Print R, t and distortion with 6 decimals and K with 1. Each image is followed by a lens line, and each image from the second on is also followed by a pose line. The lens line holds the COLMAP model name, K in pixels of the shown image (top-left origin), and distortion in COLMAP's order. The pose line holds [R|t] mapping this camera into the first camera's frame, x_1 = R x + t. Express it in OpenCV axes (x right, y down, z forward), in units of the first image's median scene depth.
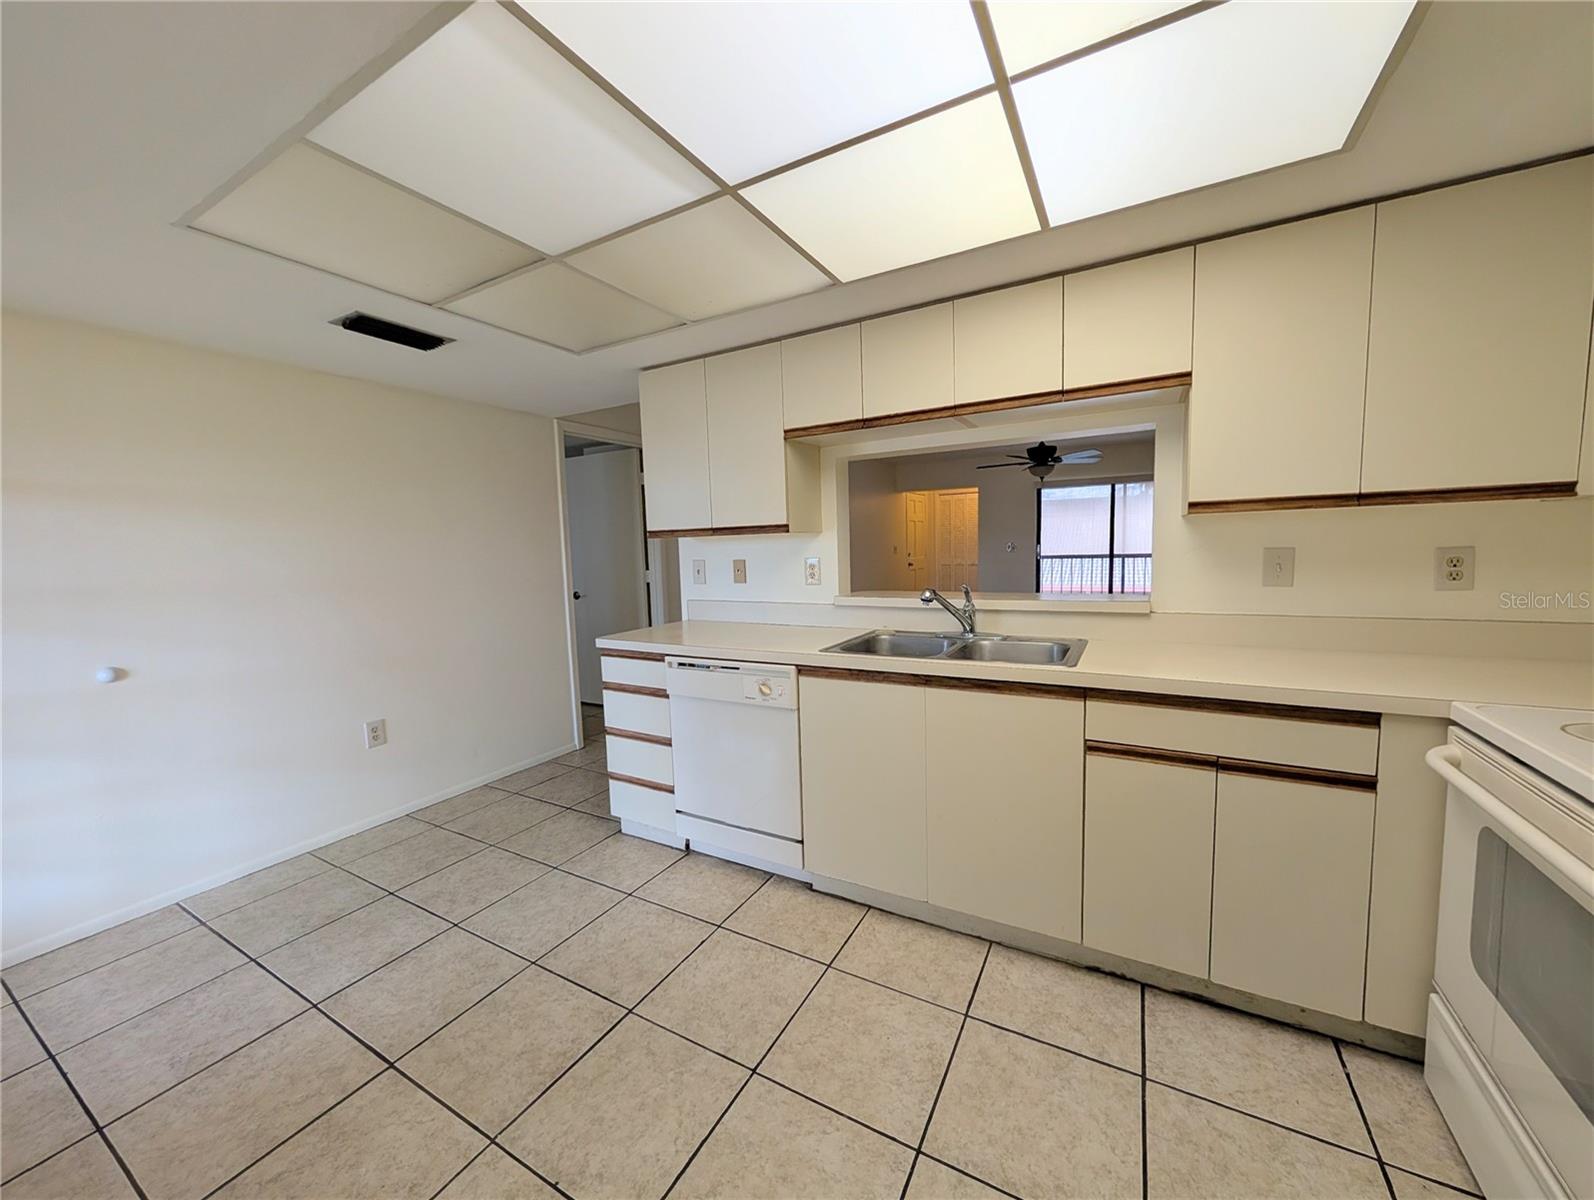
lens RADIAL K [[605.4, 0, 803.3], [0, 605.4, 602.5], [0, 0, 1]] dist [-0.001320, 0.000374]
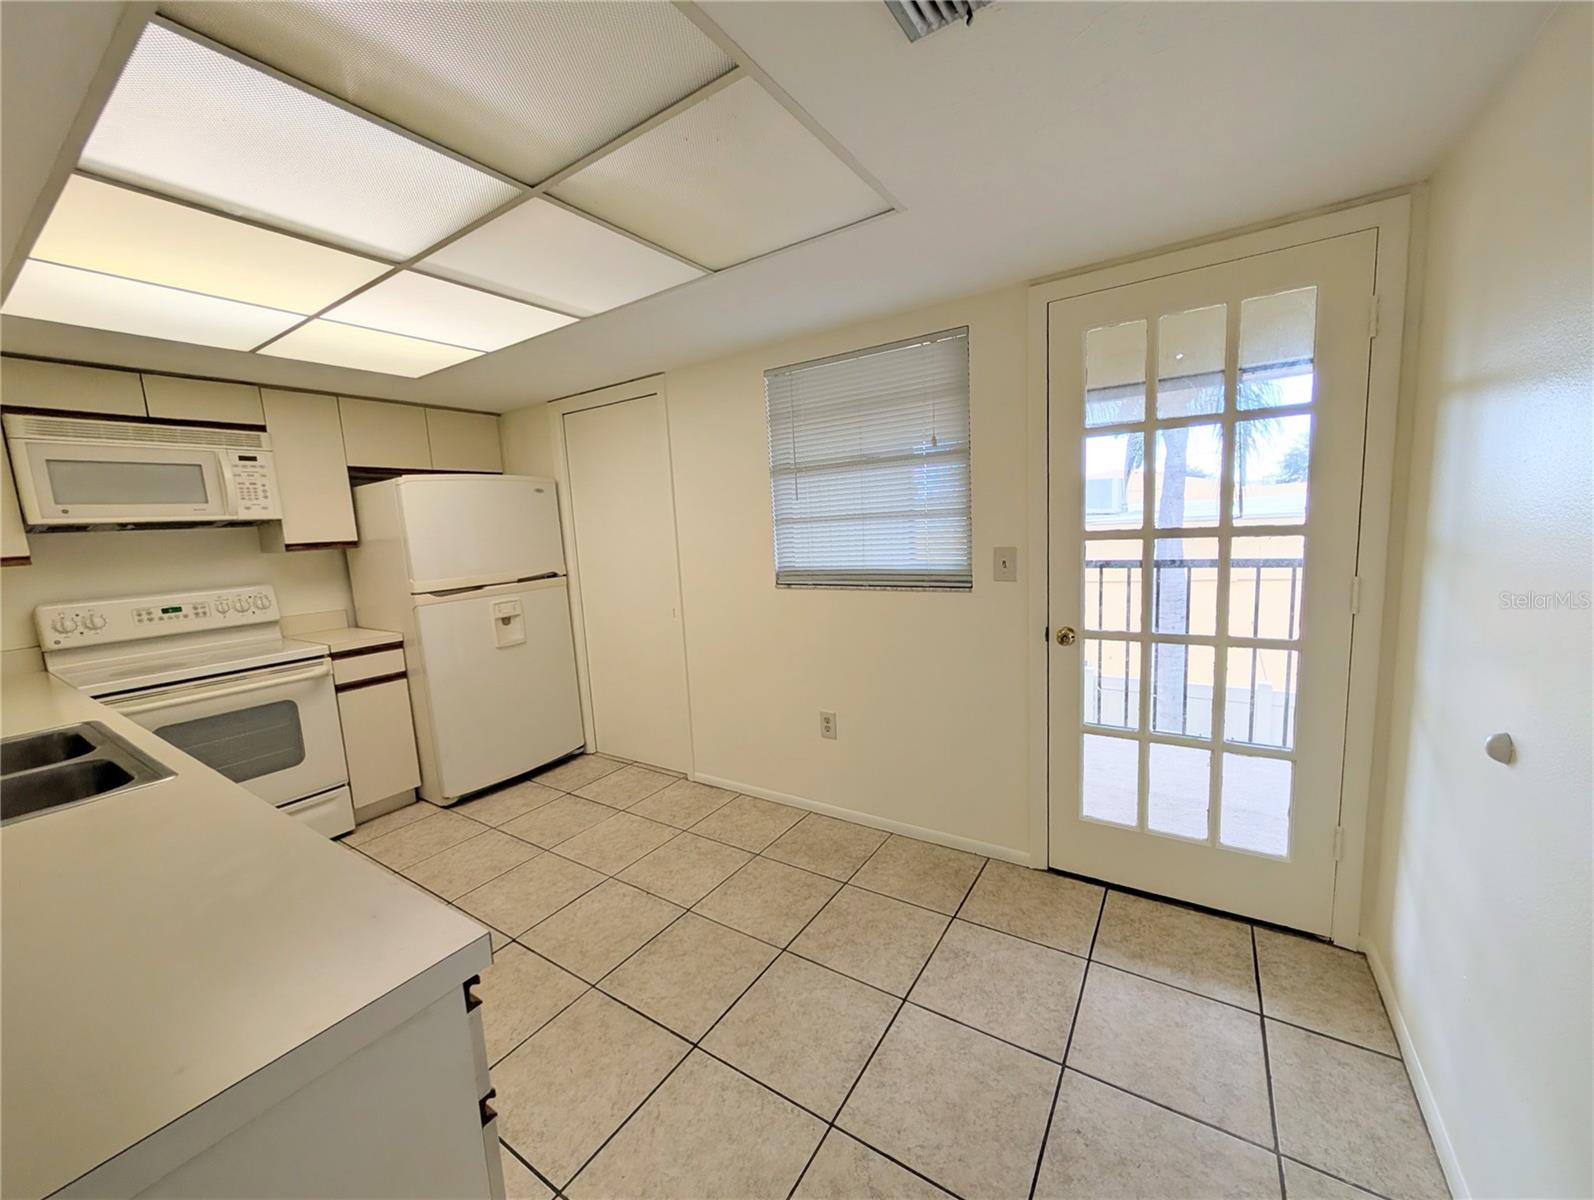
lens RADIAL K [[605.4, 0, 793.8], [0, 605.4, 602.2], [0, 0, 1]] dist [-0.001320, 0.000374]
pose [[-0.993680, 0.072025, 0.086094, -0.637255], [0.089658, 0.970758, 0.222687, -0.159376], [-0.067538, 0.228999, -0.971081, 1.519199]]
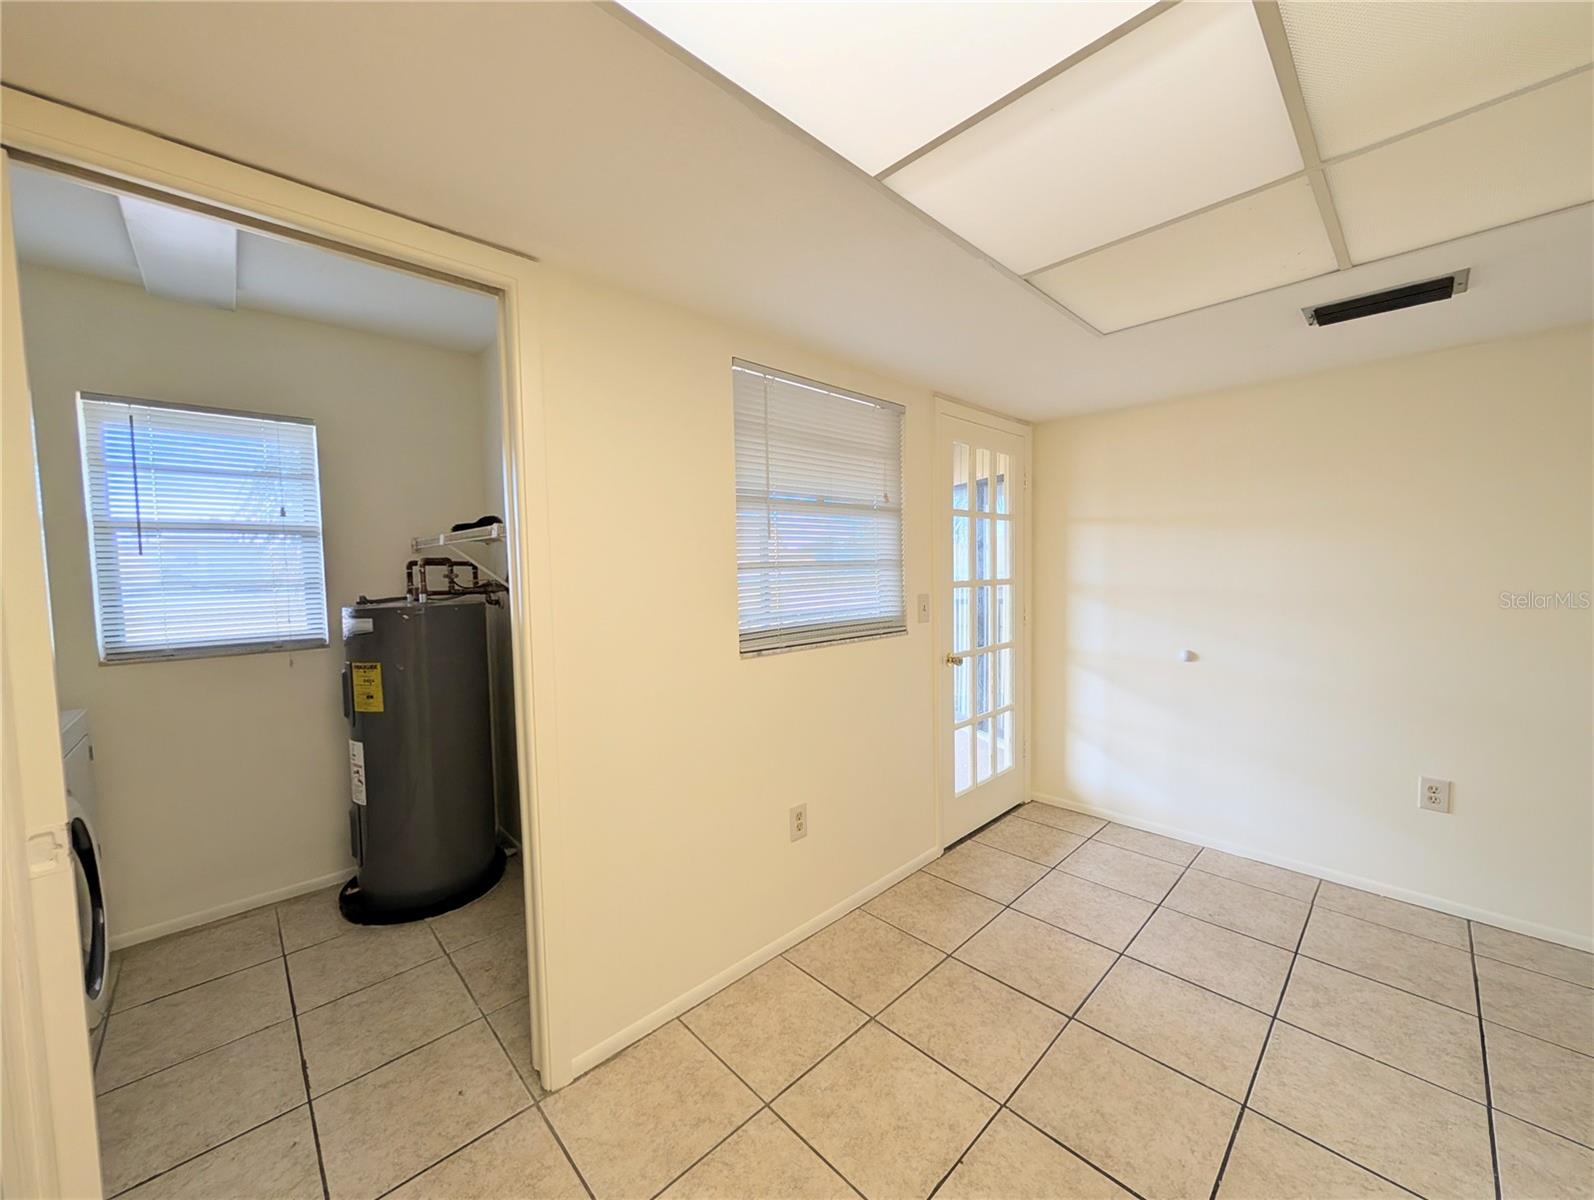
lens RADIAL K [[605.4, 0, 787.9], [0, 605.4, 601.5], [0, 0, 1]] dist [-0.001320, 0.000374]
pose [[-0.301690, 0.091471, -0.949008, 0.384510], [-0.065424, 0.991054, 0.116322, -0.098681], [0.951159, 0.097181, -0.293007, 0.549083]]
